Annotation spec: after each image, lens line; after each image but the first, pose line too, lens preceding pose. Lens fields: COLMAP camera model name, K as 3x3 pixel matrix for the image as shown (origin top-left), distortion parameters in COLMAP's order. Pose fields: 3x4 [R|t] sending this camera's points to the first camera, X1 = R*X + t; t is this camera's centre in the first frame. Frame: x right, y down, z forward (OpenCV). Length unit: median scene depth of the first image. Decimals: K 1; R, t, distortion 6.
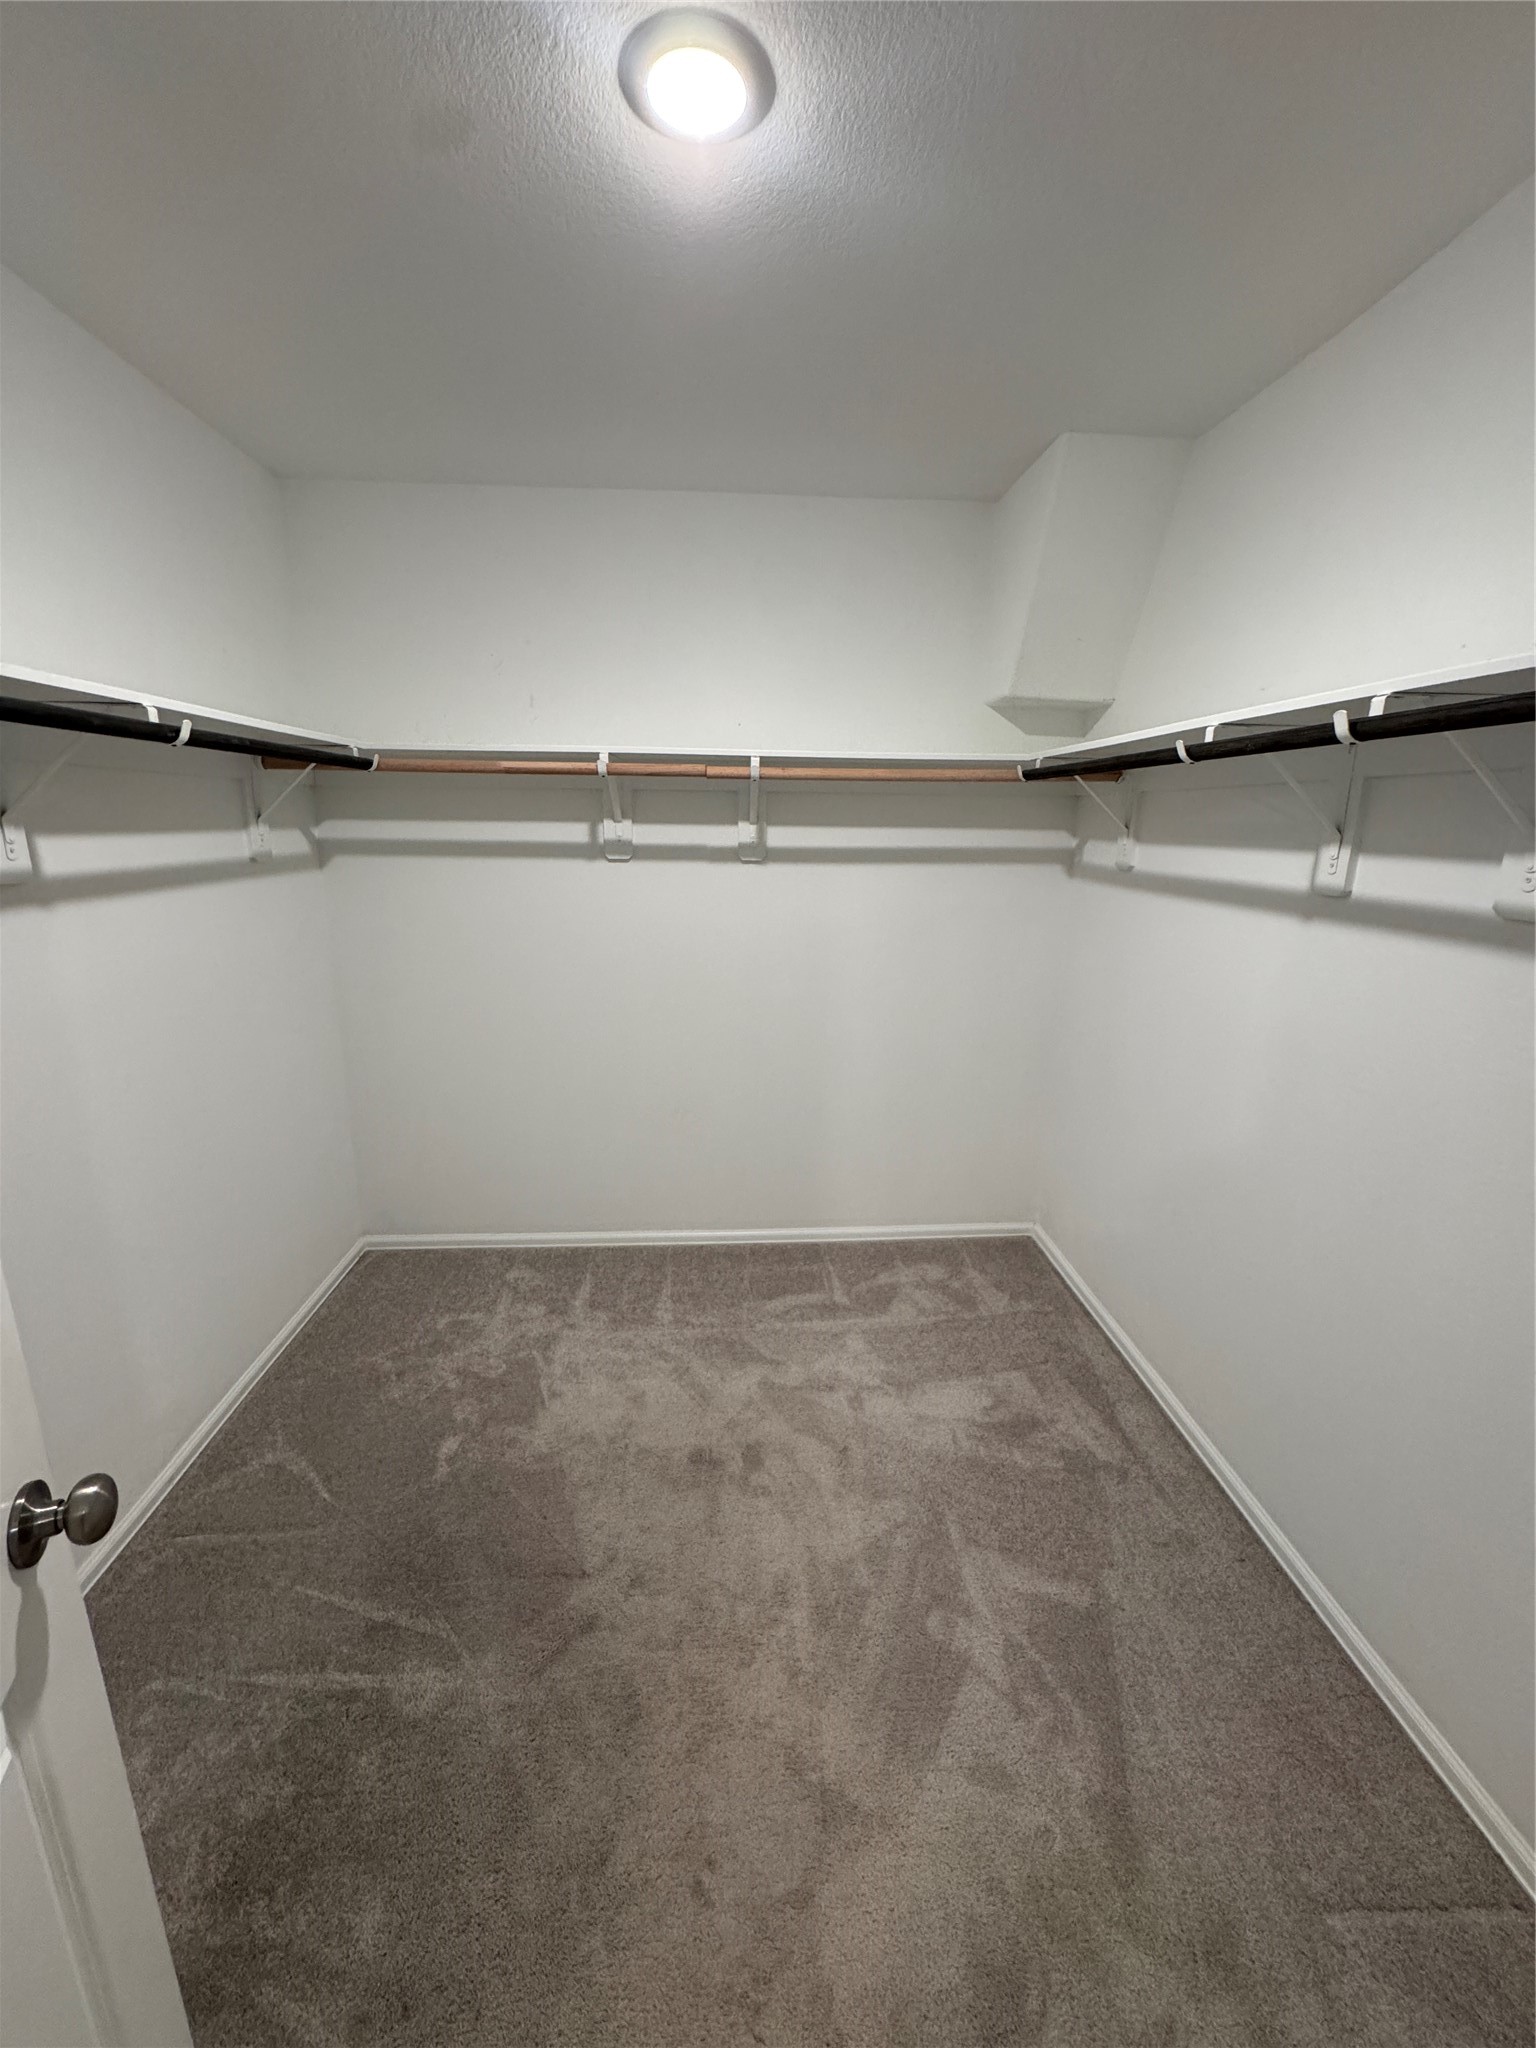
lens RADIAL K [[820.7, 0, 770.6], [0, 820.7, 1033.4], [0, 0, 1]] dist [-0.002925, 0.000037]
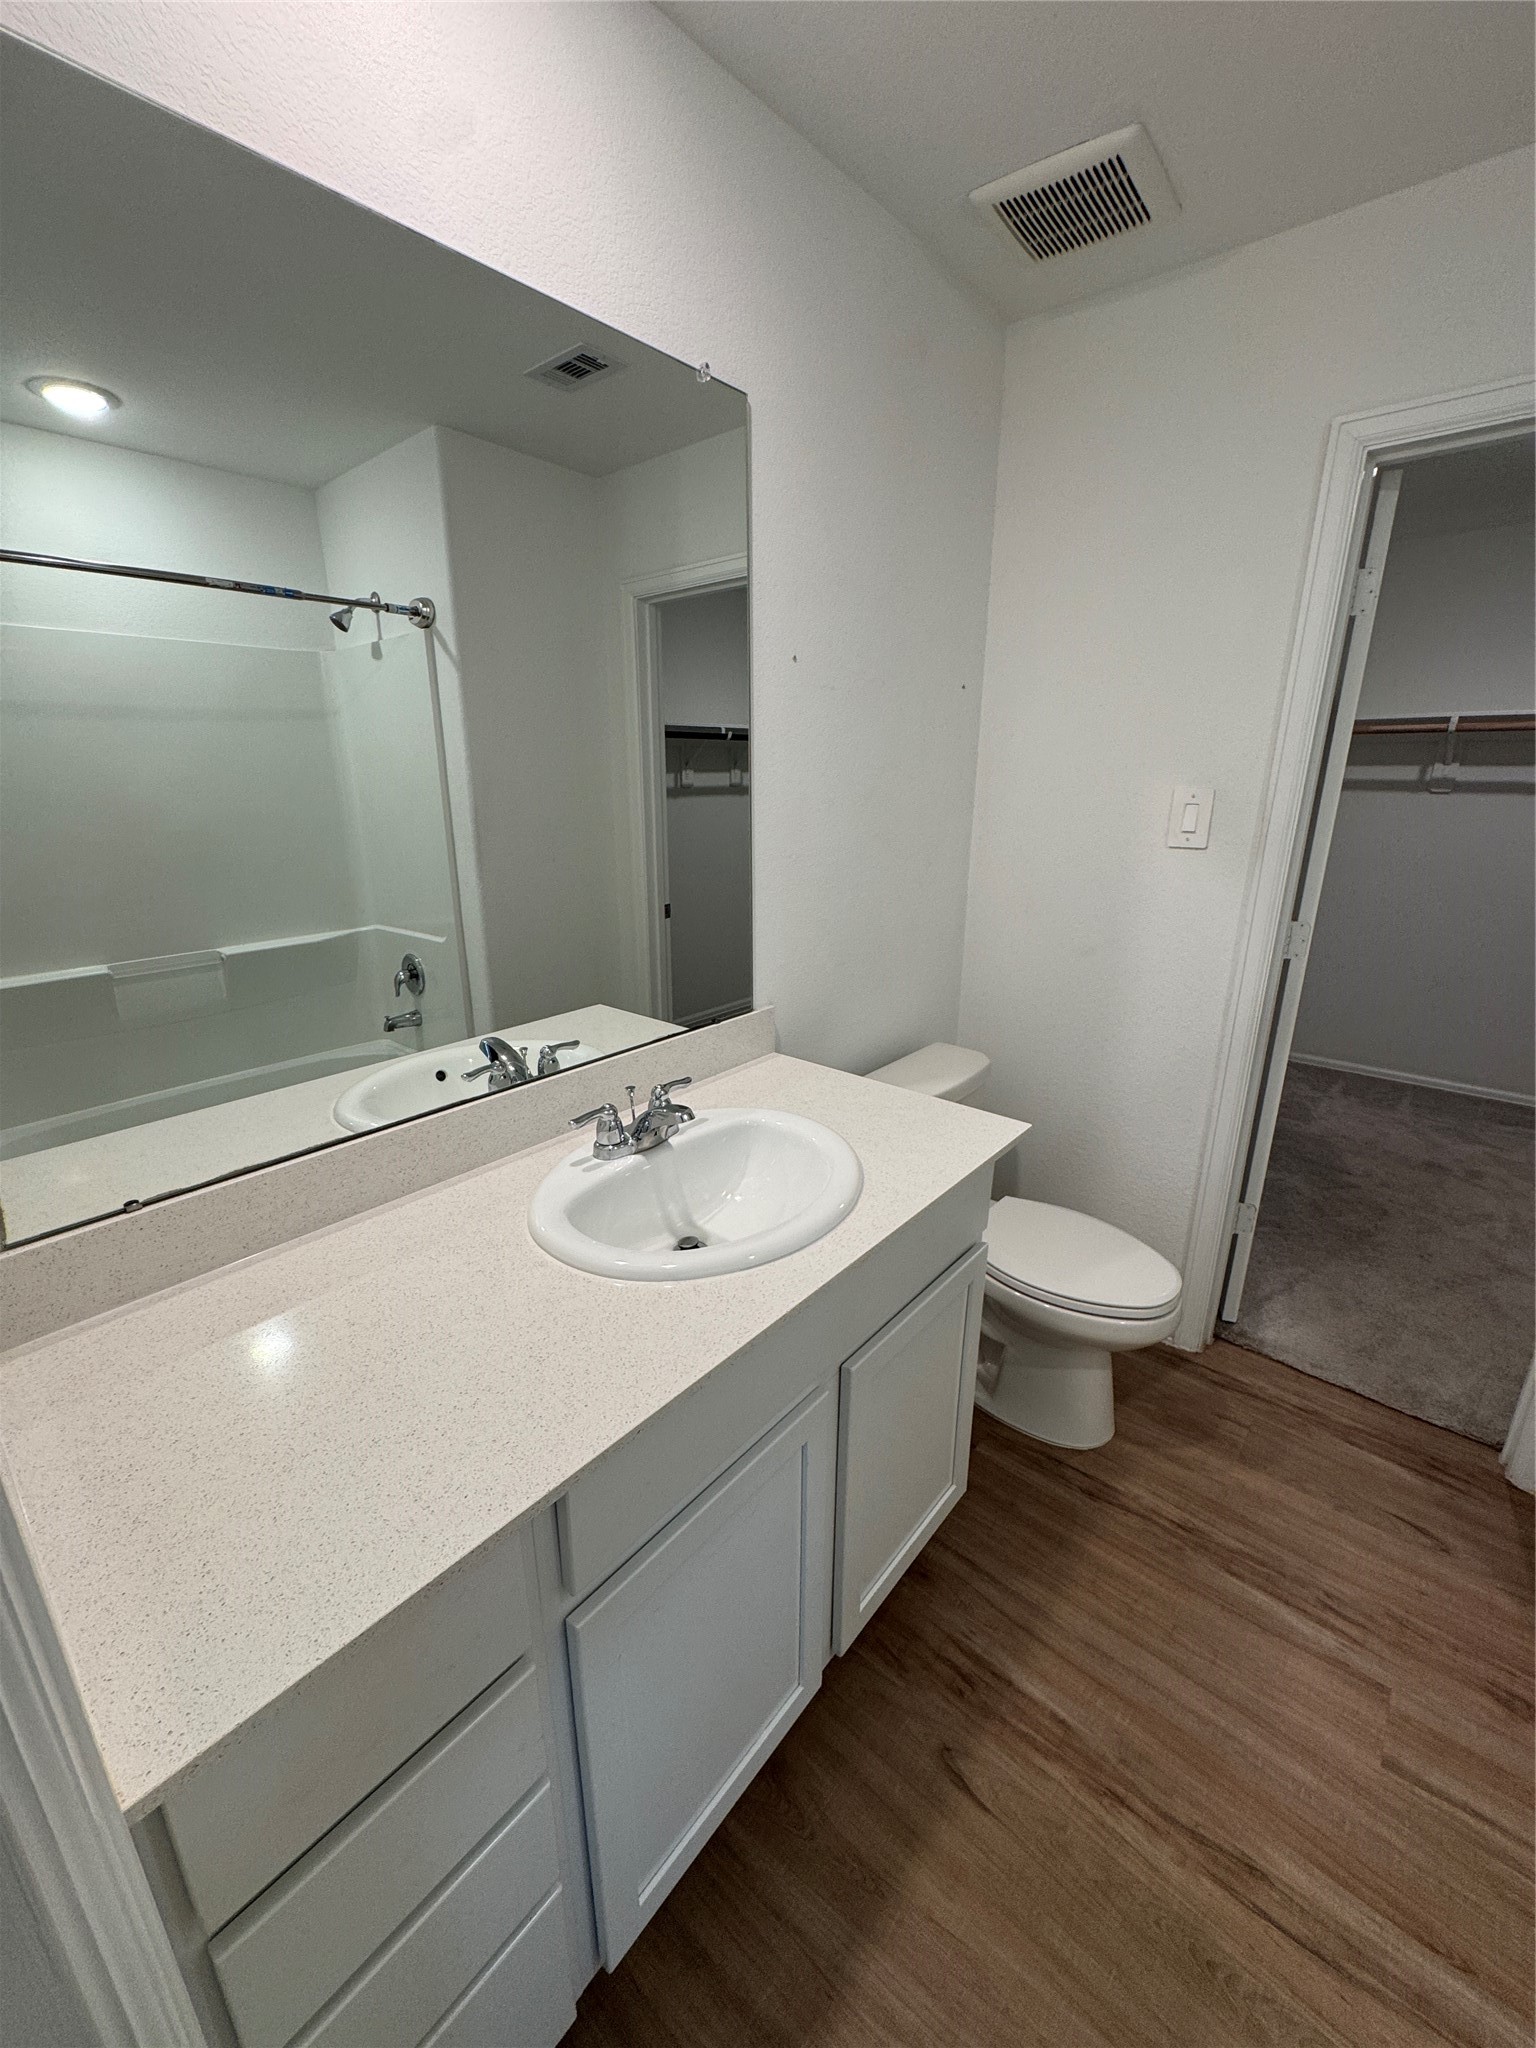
lens RADIAL K [[820.7, 0, 761.2], [0, 820.7, 1026.7], [0, 0, 1]] dist [-0.002925, 0.000037]
pose [[0.716521, 0.190949, -0.670922, -0.001973], [-0.165386, 0.980884, 0.102539, 0.259567], [0.677676, 0.037490, 0.734404, -0.902528]]
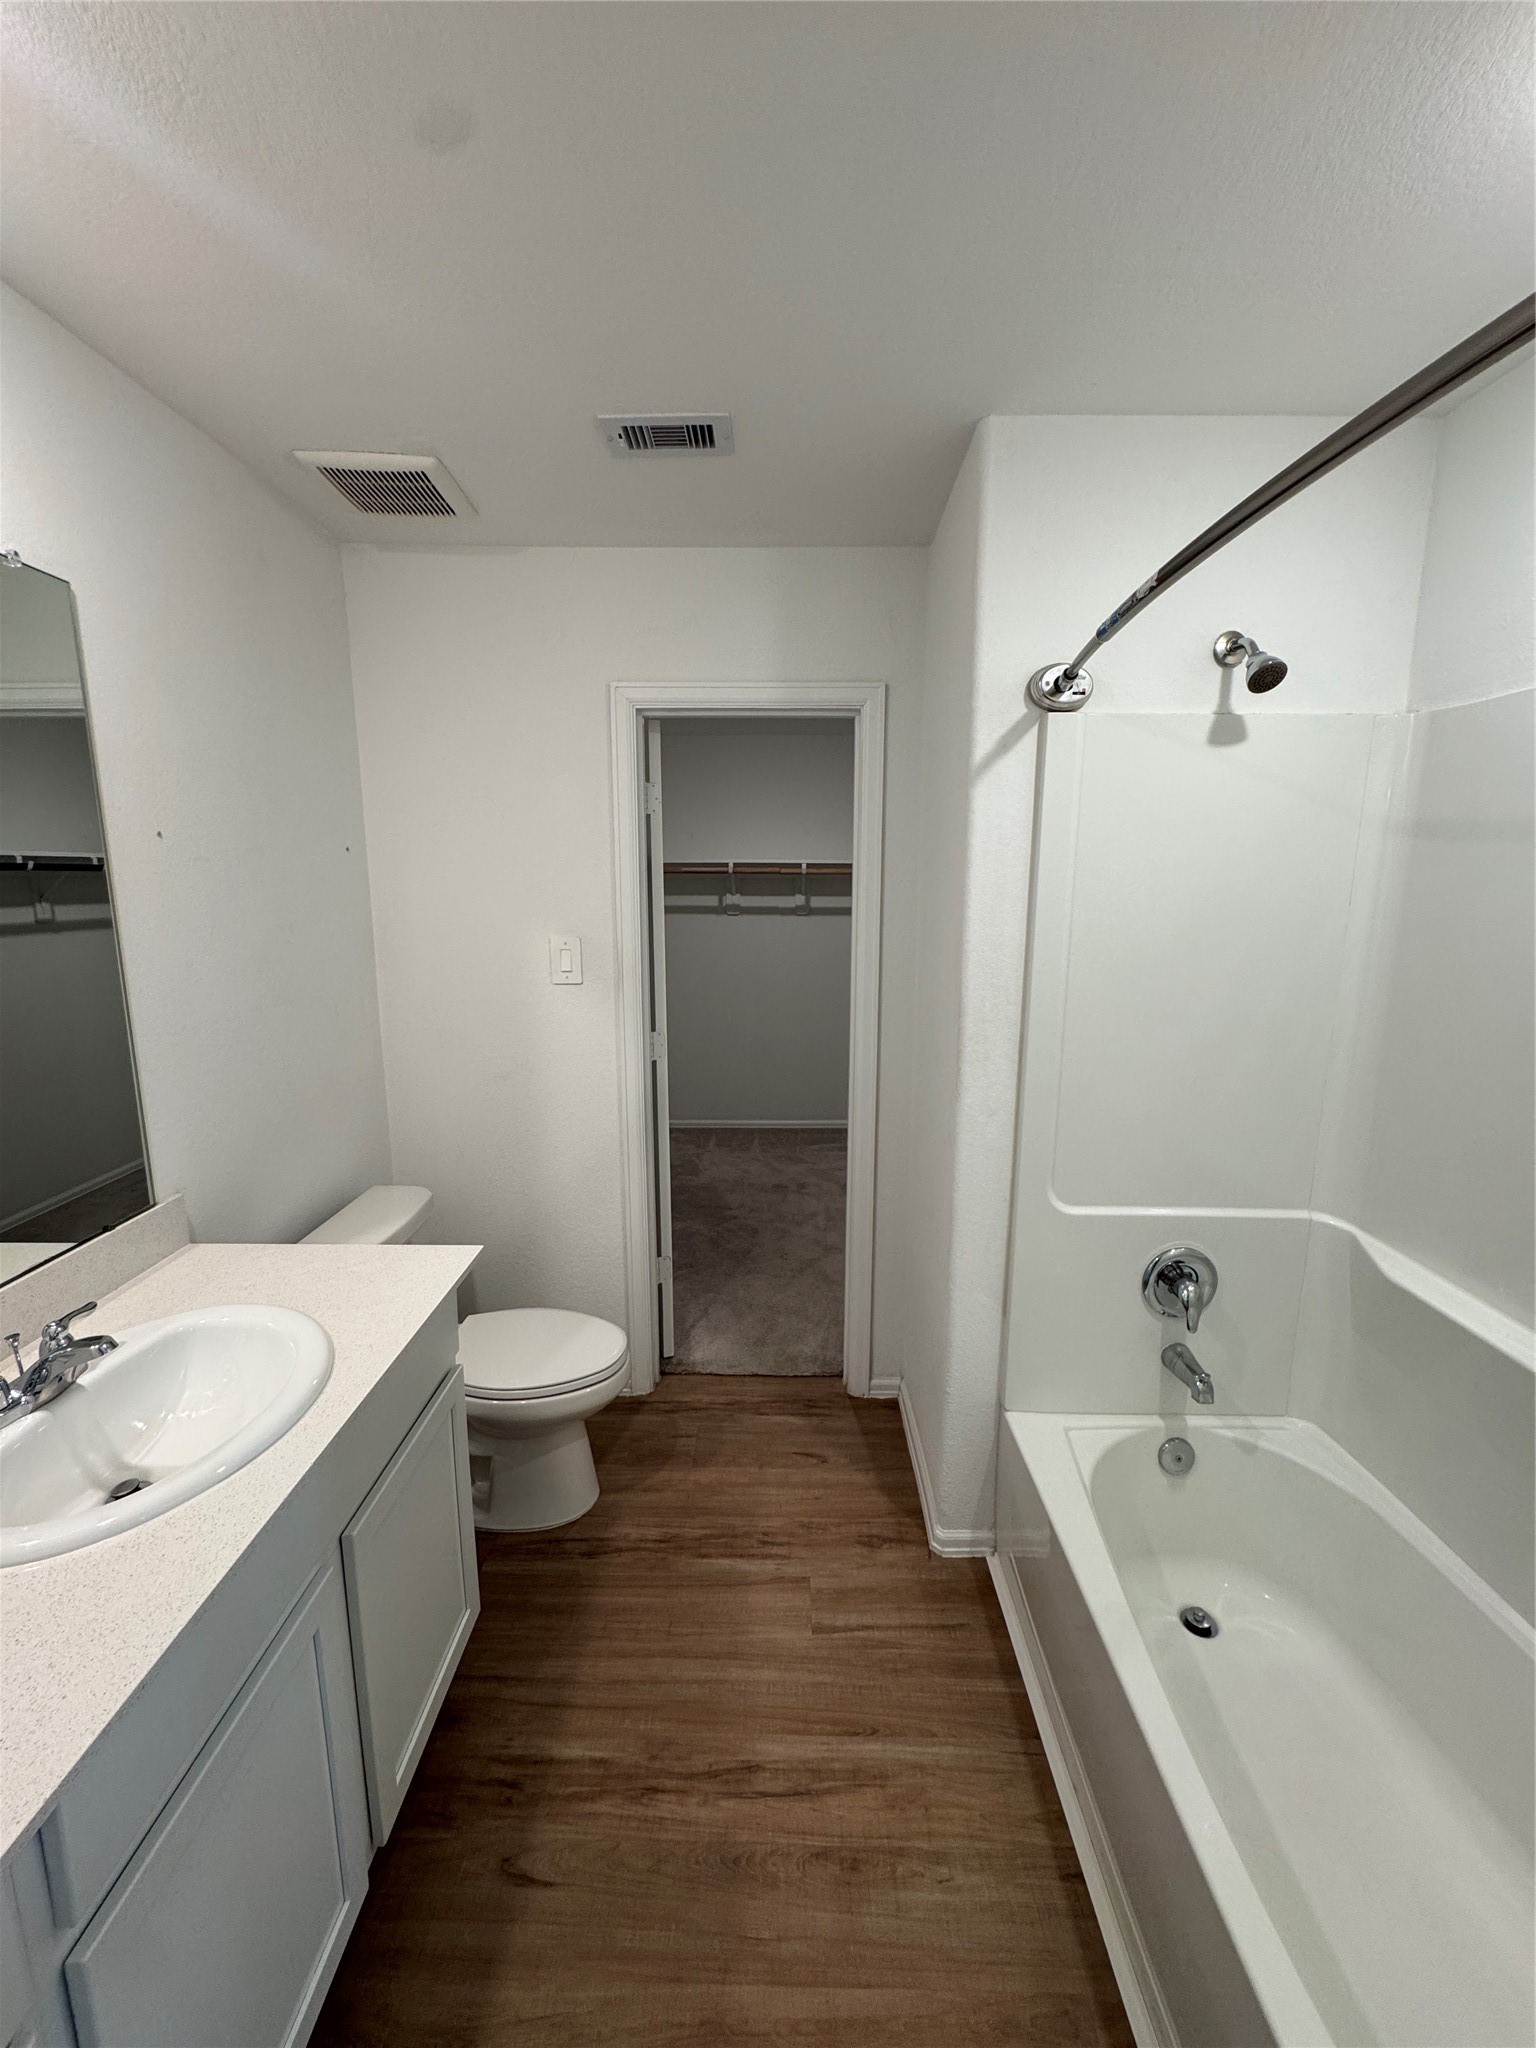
lens RADIAL K [[820.7, 0, 781.3], [0, 820.7, 1026.2], [0, 0, 1]] dist [-0.002925, 0.000037]
pose [[0.998584, -0.000621, -0.053186, 0.032896], [-0.003765, 0.996598, -0.082329, 0.233975], [0.053056, 0.082412, 0.995185, -1.000083]]
